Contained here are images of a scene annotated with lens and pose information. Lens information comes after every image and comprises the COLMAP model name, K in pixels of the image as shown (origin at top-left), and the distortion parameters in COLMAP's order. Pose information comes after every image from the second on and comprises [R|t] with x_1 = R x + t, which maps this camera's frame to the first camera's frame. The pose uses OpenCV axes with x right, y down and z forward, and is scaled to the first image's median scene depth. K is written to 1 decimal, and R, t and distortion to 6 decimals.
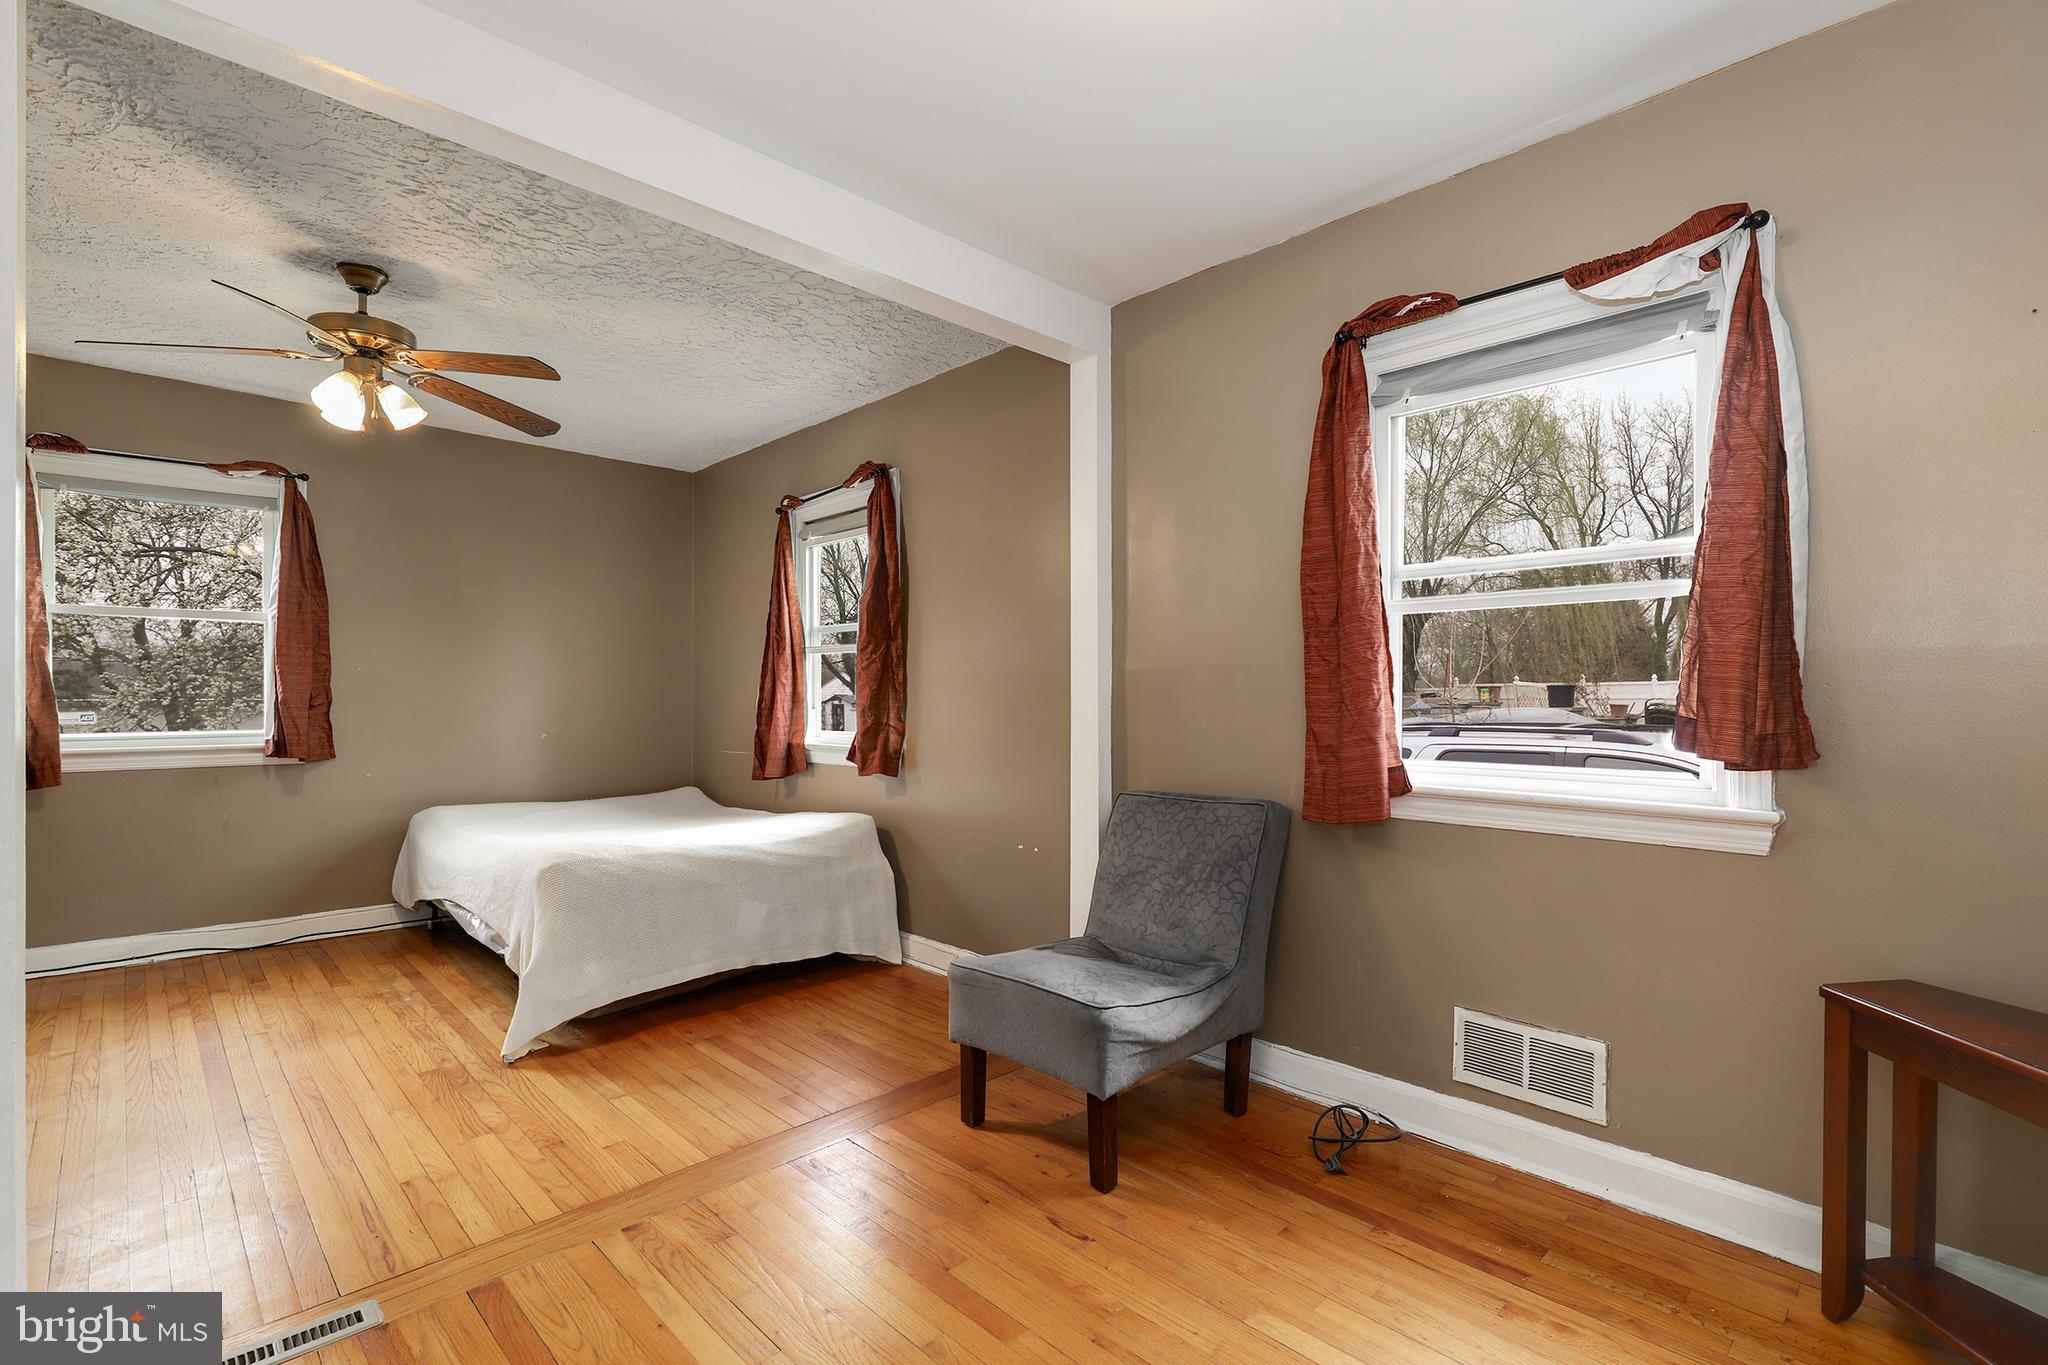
lens RADIAL K [[922.4, 0, 1029.3], [0, 922.4, 691.2], [0, 0, 1]] dist [0.000767, -0.000422]
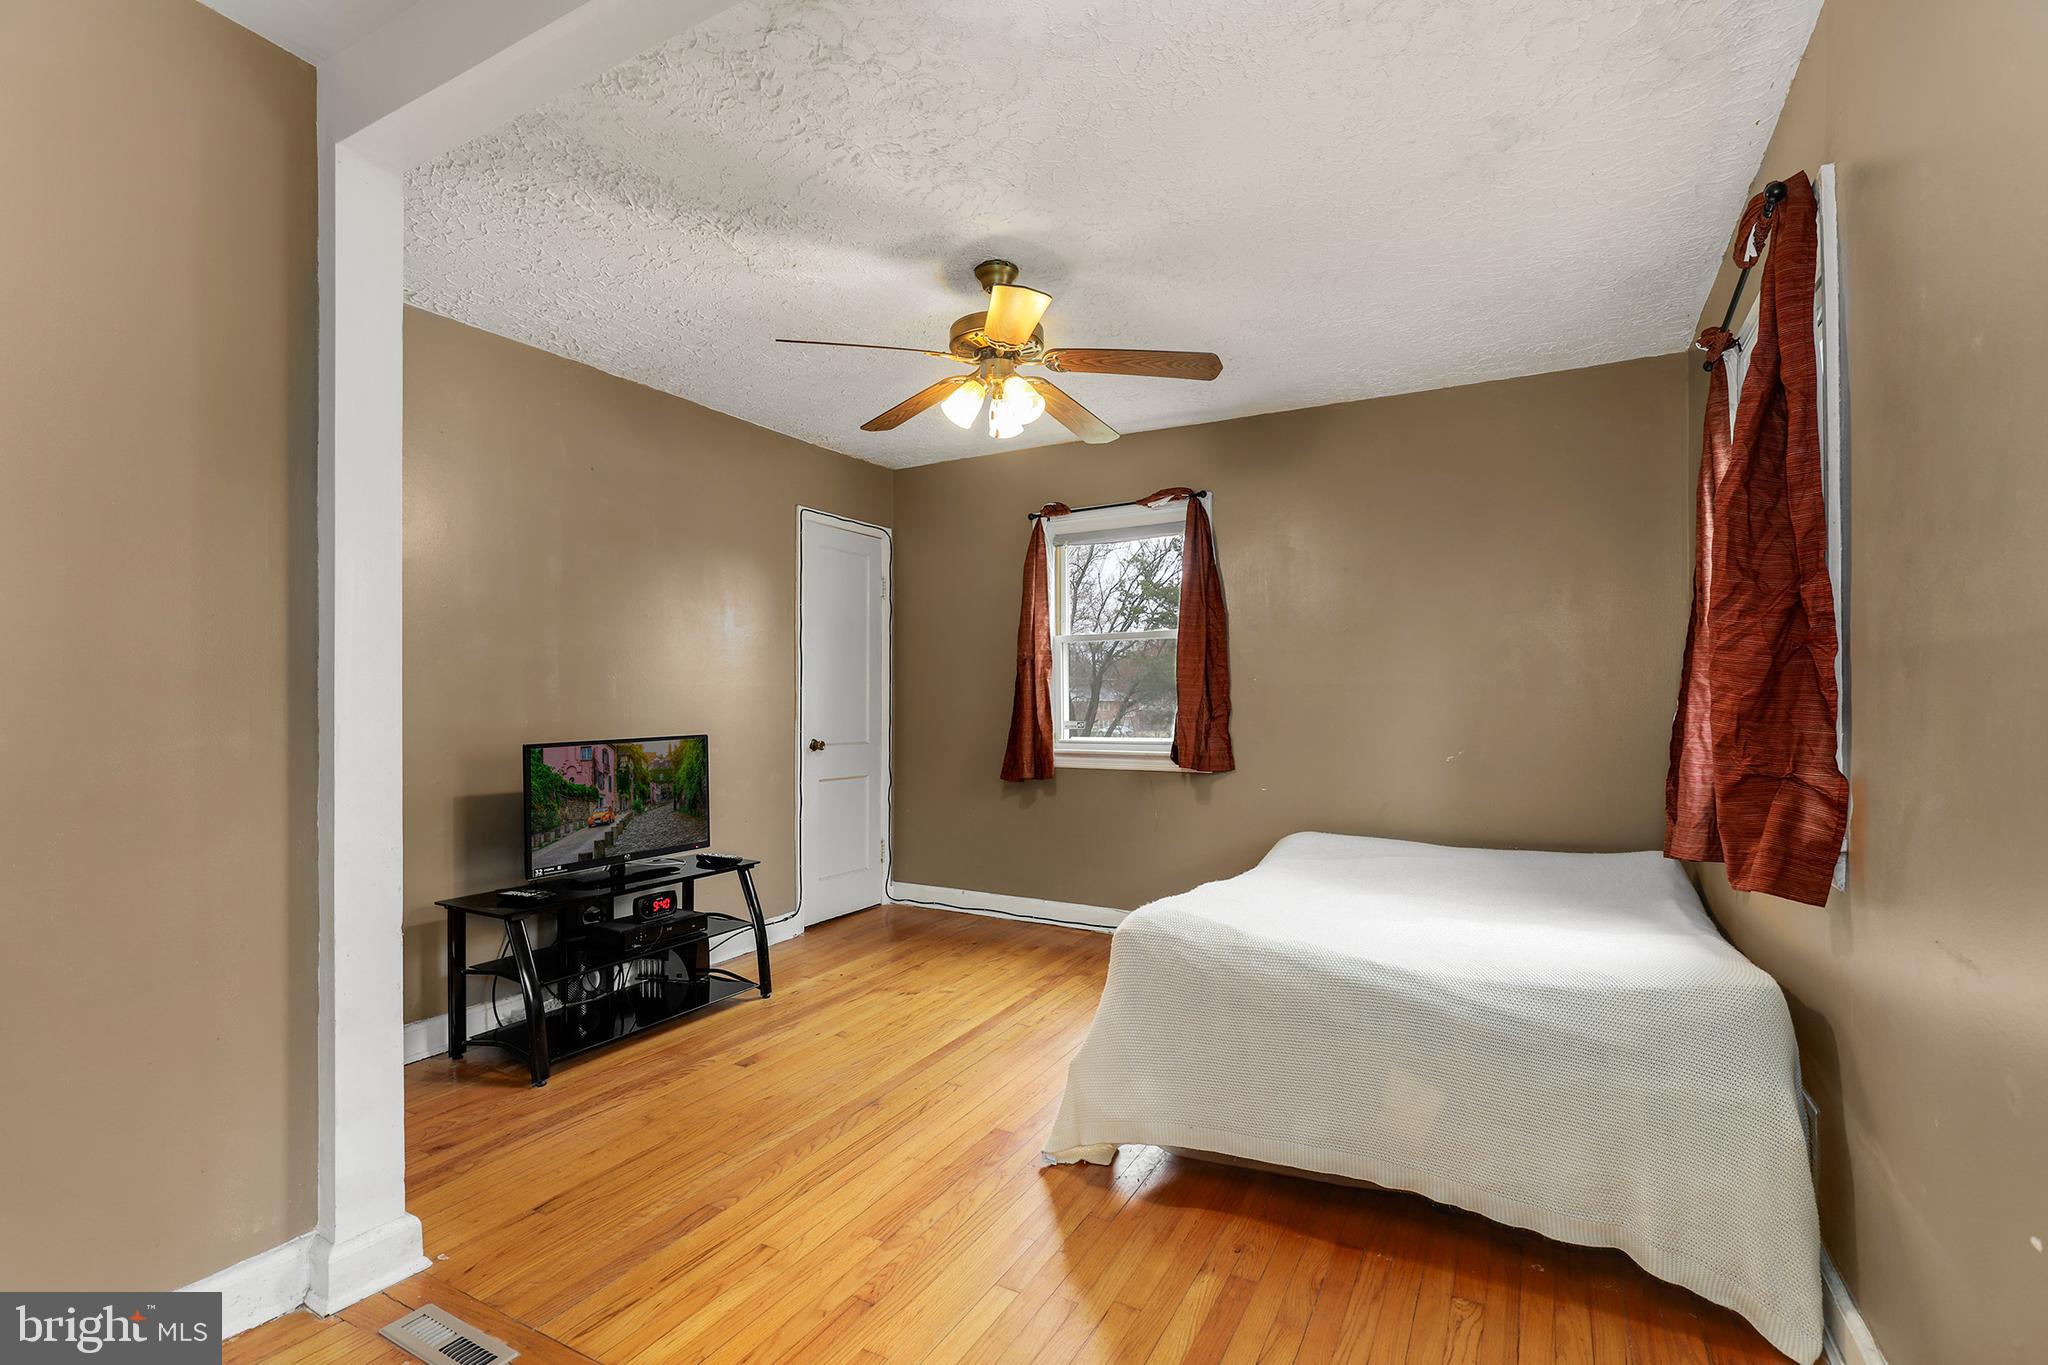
lens RADIAL K [[932.4, 0, 1031.6], [0, 932.4, 694.6], [0, 0, 1]] dist [0.002561, -0.000052]
pose [[0.292691, -0.009479, -0.956160, 0.167531], [0.005858, 0.999950, -0.008120, -0.001938], [0.956189, -0.003225, 0.292732, 0.573603]]
